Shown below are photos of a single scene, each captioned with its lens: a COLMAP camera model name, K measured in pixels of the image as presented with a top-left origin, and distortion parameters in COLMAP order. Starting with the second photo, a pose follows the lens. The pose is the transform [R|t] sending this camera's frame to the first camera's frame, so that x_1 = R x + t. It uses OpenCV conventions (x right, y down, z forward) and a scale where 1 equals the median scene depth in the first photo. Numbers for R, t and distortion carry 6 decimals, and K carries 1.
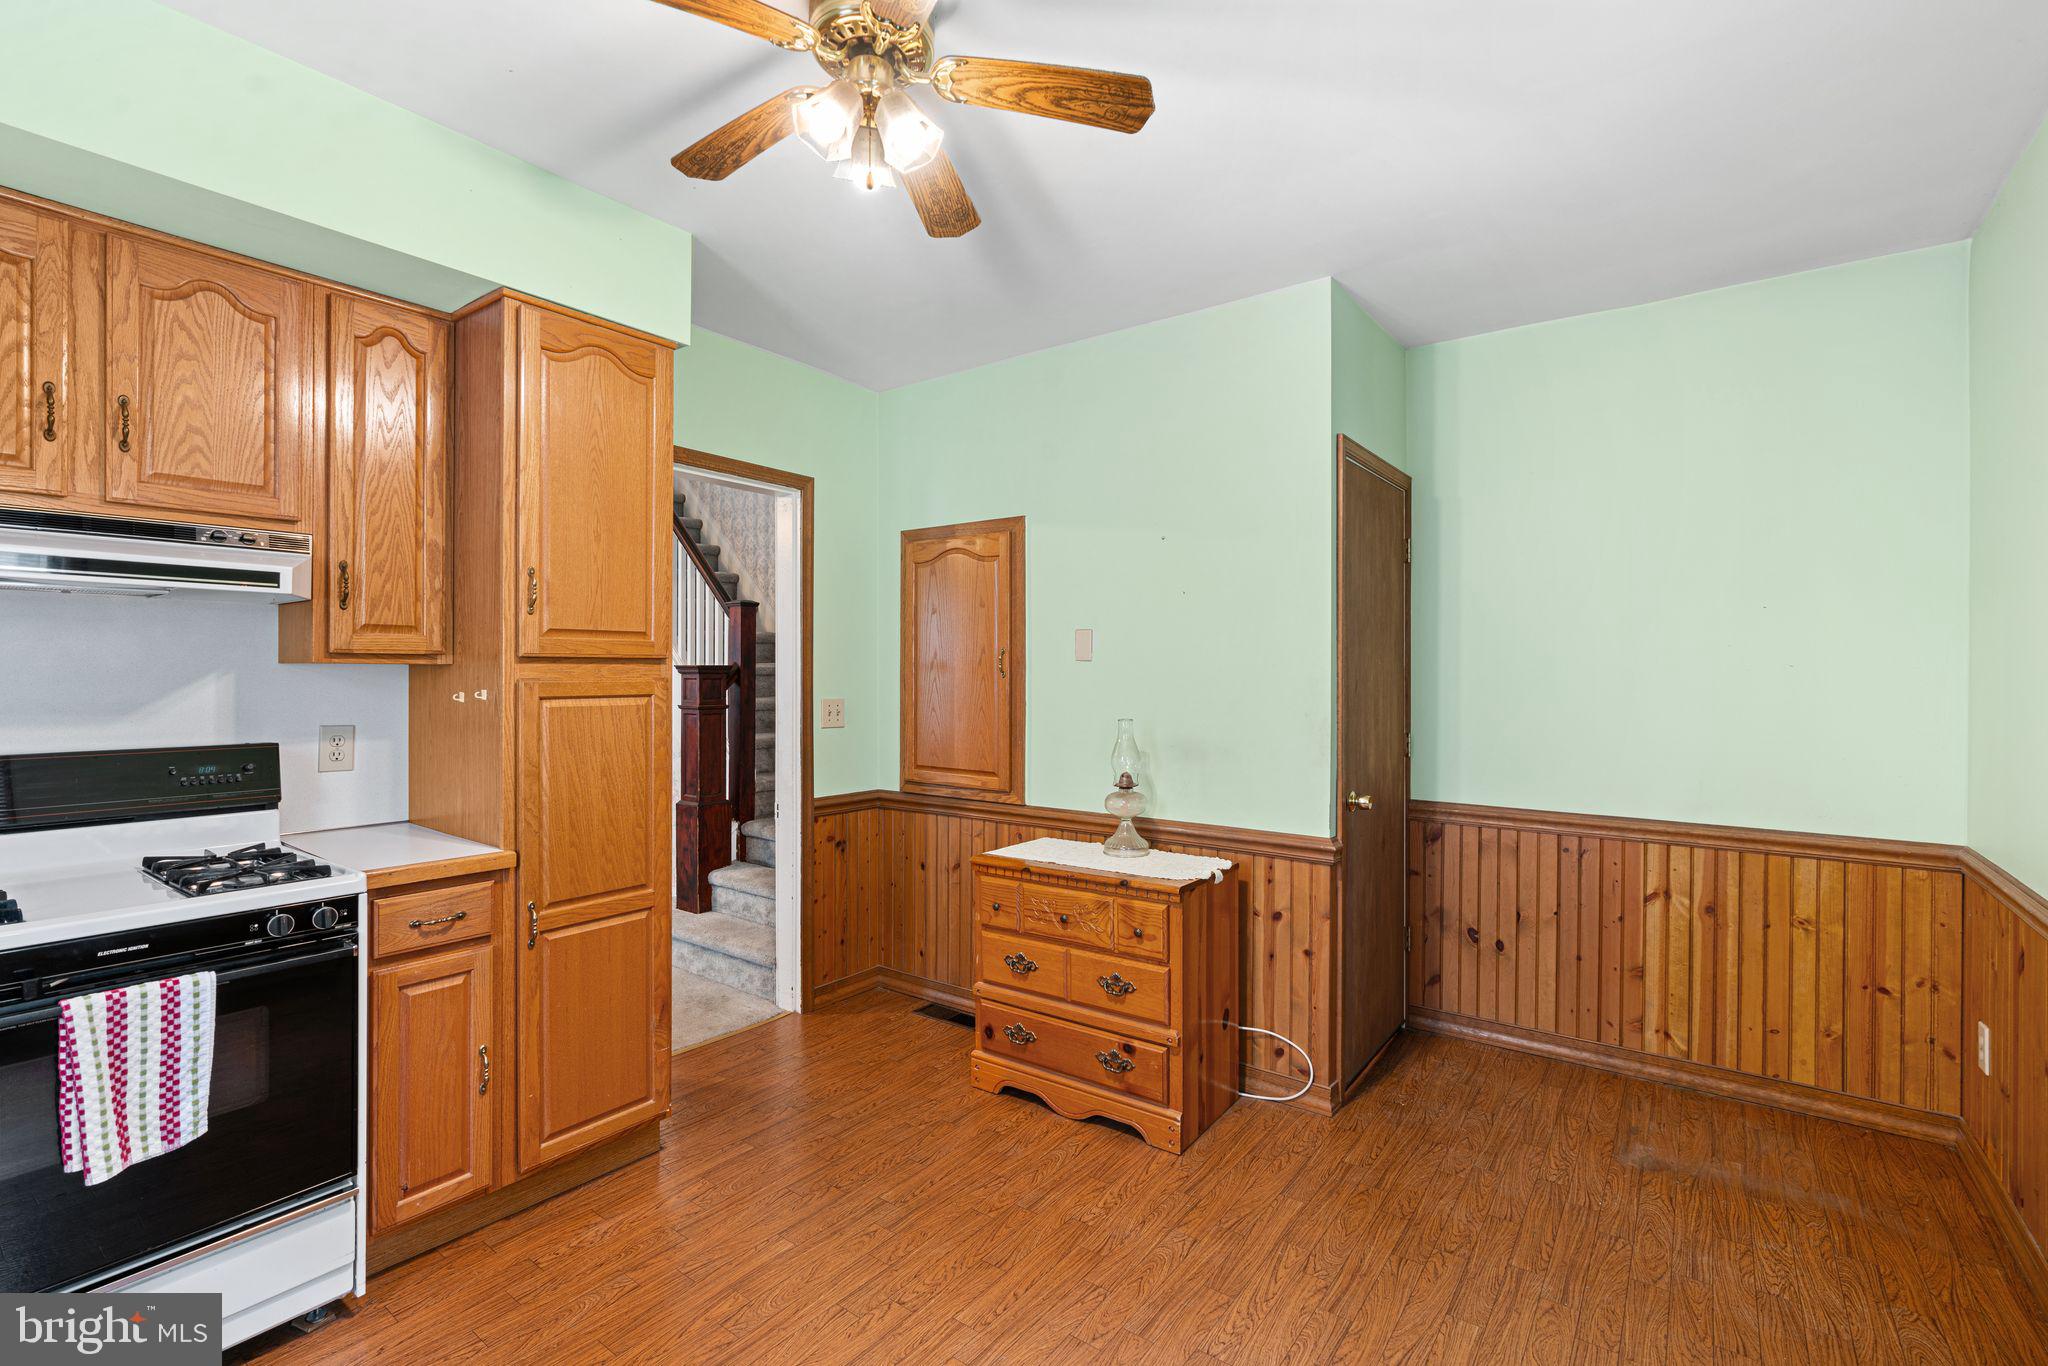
lens RADIAL K [[926.5, 0, 1019.4], [0, 926.5, 680.6], [0, 0, 1]] dist [-0.007301, 0.001604]
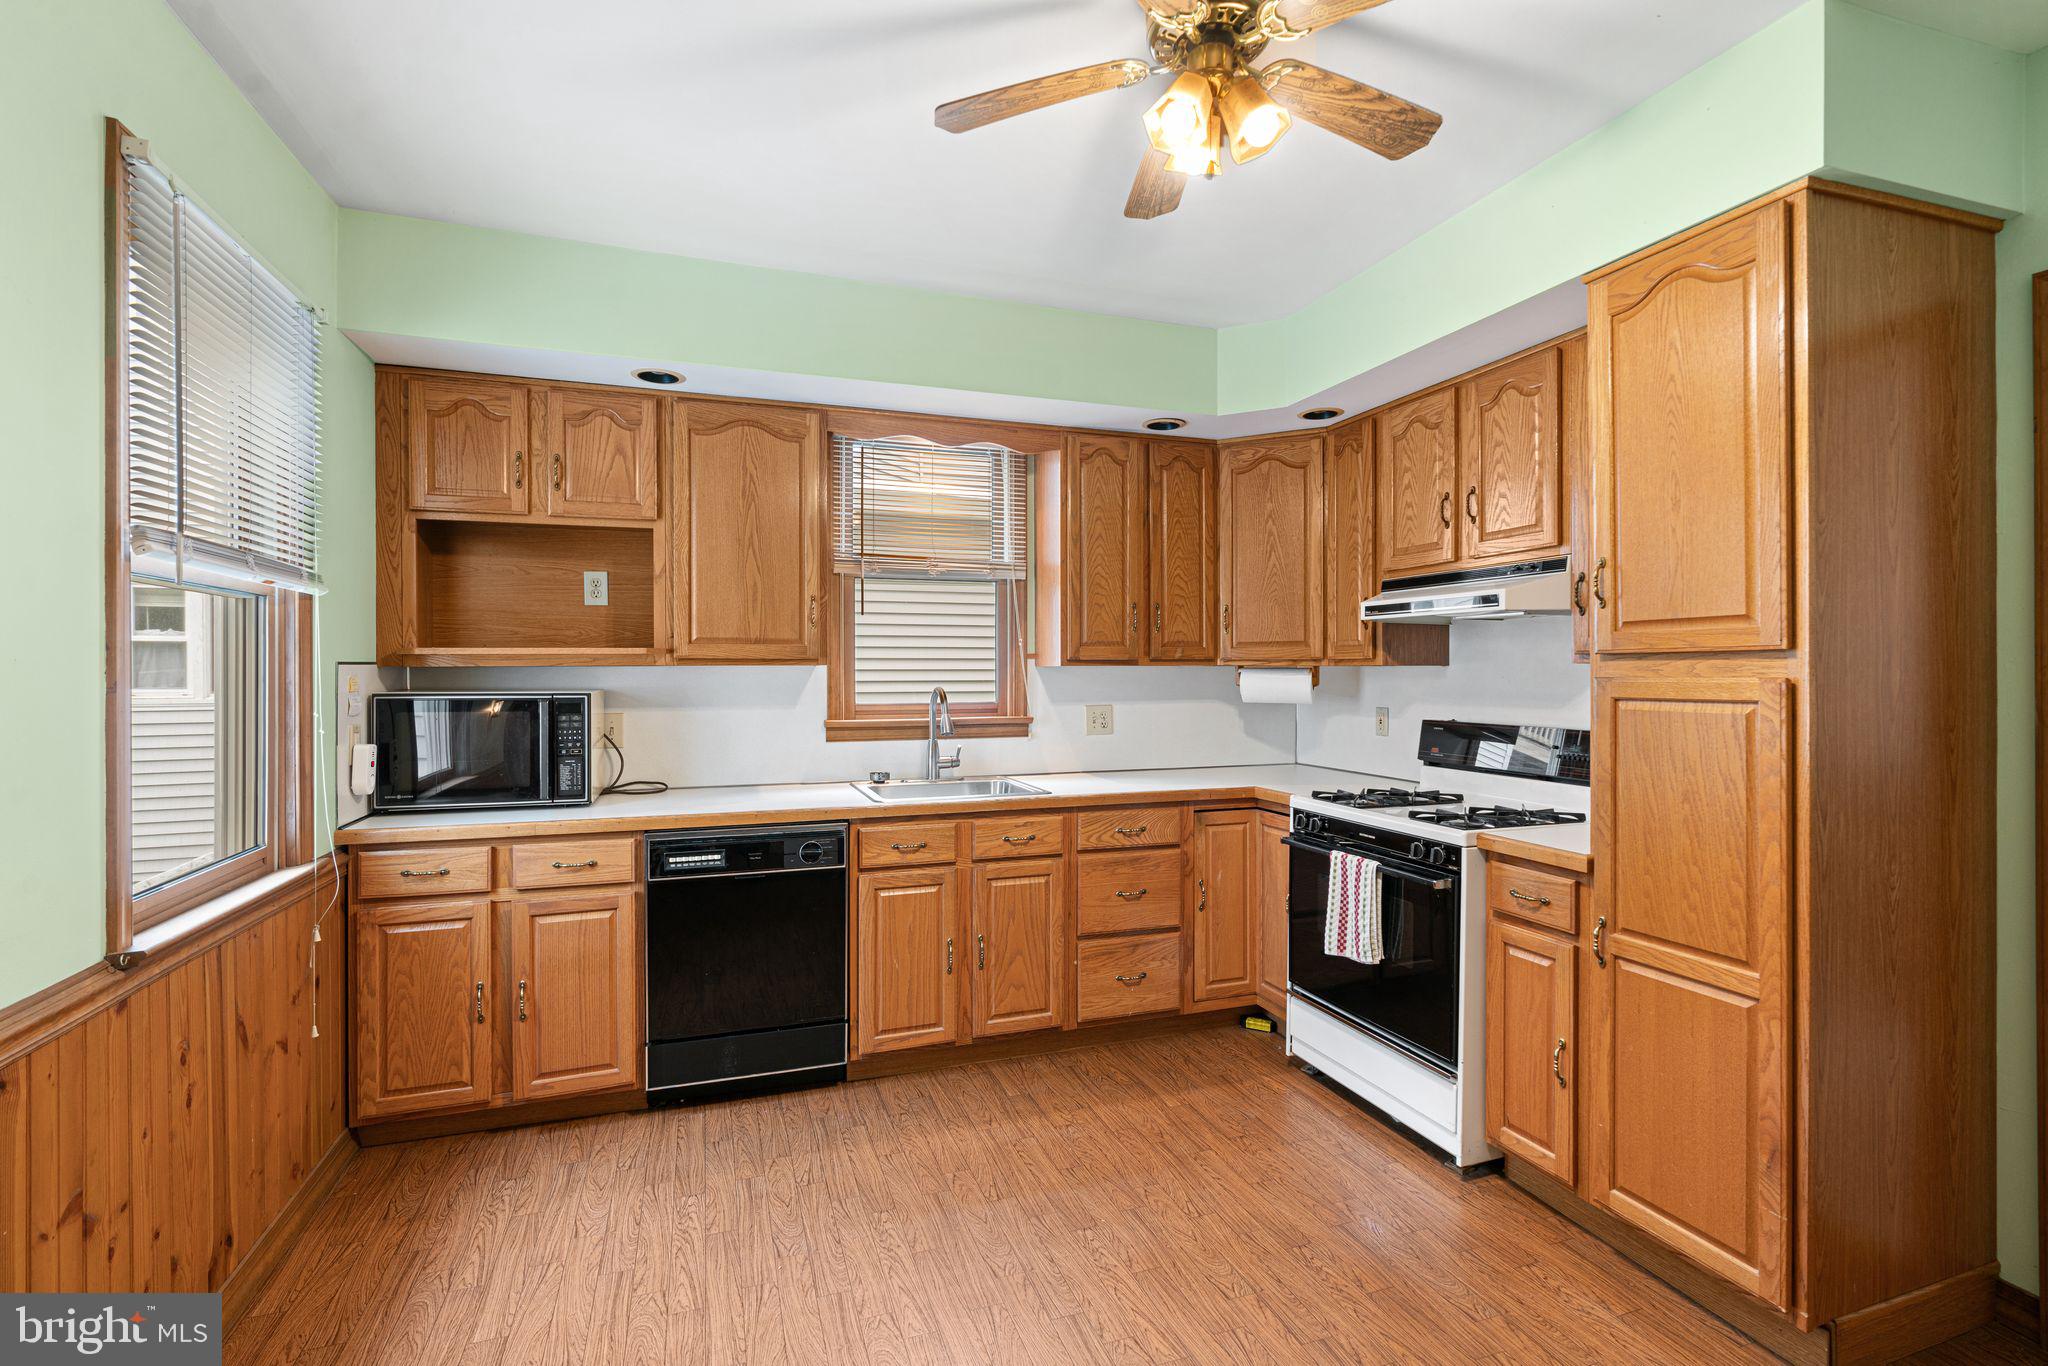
lens RADIAL K [[926.5, 0, 1020.1], [0, 926.5, 675.5], [0, 0, 1]] dist [-0.007301, 0.001604]
pose [[-0.569838, 0.002605, -0.821753, 0.564357], [-0.007030, 0.999943, 0.008044, -0.007123], [0.821727, 0.010361, -0.569788, 1.037639]]
